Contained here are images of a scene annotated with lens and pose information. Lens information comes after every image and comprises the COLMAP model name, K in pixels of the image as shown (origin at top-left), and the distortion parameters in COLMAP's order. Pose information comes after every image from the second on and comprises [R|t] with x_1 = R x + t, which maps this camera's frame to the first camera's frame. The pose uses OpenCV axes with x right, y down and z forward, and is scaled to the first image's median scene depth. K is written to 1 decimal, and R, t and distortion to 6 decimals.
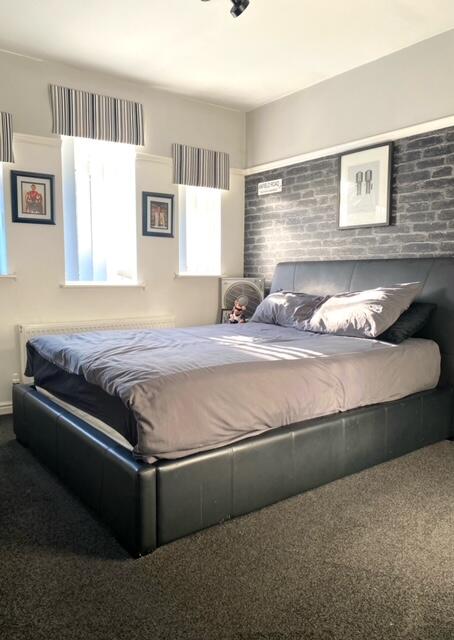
lens RADIAL K [[508.9, 0, 226.6], [0, 508.9, 321.5], [0, 0, 1]] dist [0.043770, -0.015409]
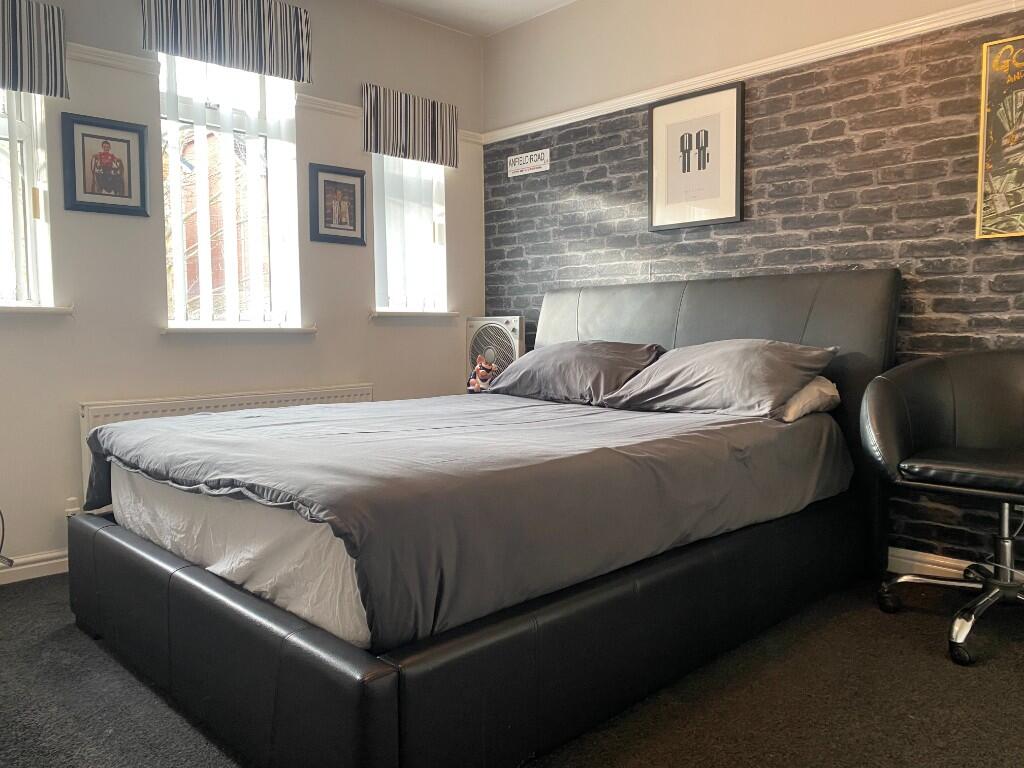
lens RADIAL K [[788.3, 0, 512.8], [0, 788.3, 379.2], [0, 0, 1]] dist [0.026882, -0.026088]
pose [[0.991117, -0.019884, 0.131500, -0.064475], [0.025350, 0.998877, -0.040023, 0.024160], [-0.130557, 0.043001, 0.990508, 0.124562]]
